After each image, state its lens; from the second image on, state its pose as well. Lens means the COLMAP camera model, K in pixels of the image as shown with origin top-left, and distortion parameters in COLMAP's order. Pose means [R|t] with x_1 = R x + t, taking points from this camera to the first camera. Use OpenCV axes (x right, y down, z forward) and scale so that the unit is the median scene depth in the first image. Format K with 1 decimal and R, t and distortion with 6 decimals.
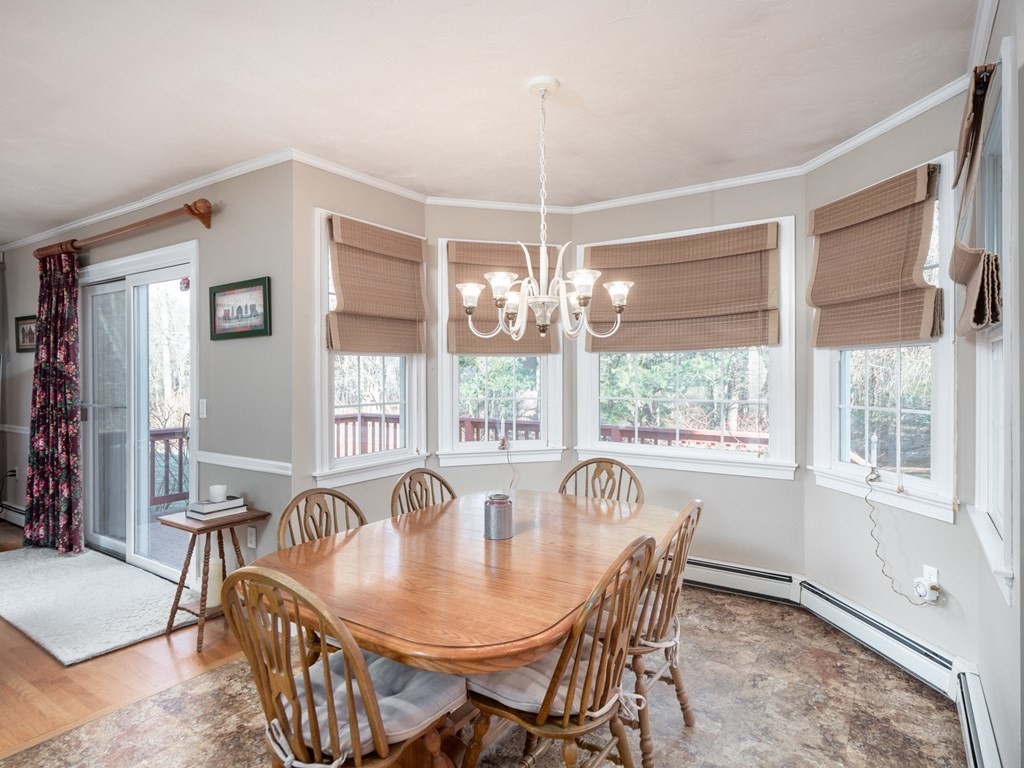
lens RADIAL K [[590.5, 0, 505.8], [0, 590.5, 376.3], [0, 0, 1]] dist [-0.001487, 0.000252]
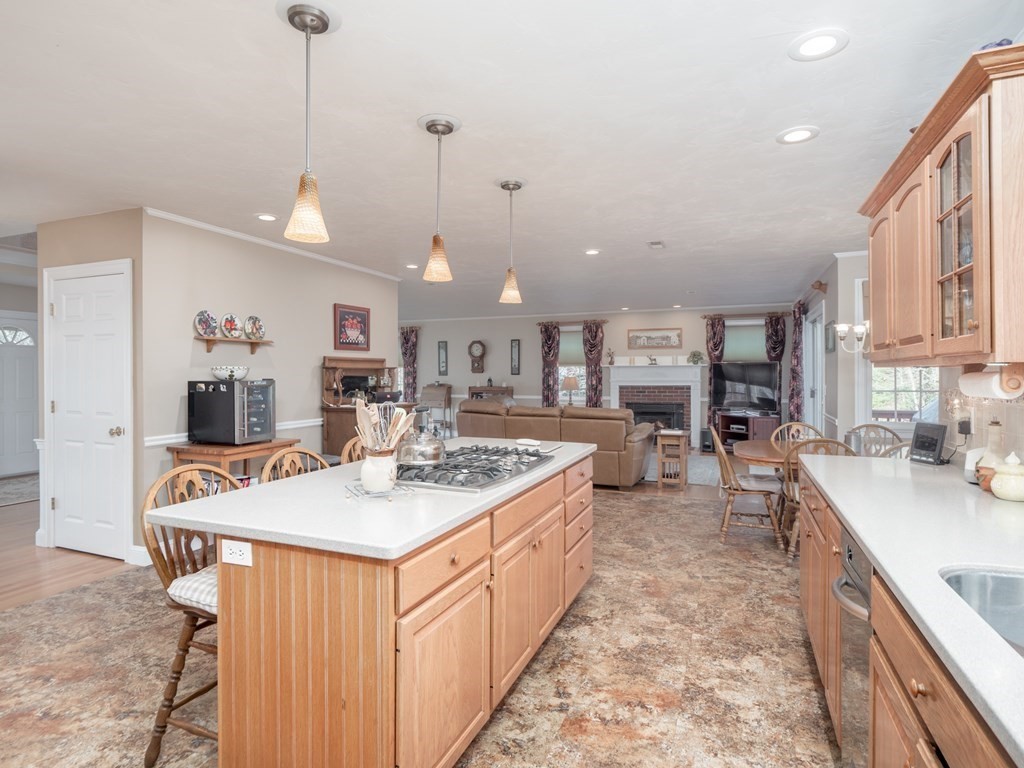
lens RADIAL K [[558.8, 0, 511.0], [0, 558.8, 380.4], [0, 0, 1]] dist [0.001078, -0.001026]
pose [[0.207432, 0.012573, -0.978169, 1.024992], [-0.001566, 0.999920, 0.012521, 0.003067], [0.978248, -0.001066, 0.207435, -0.344222]]
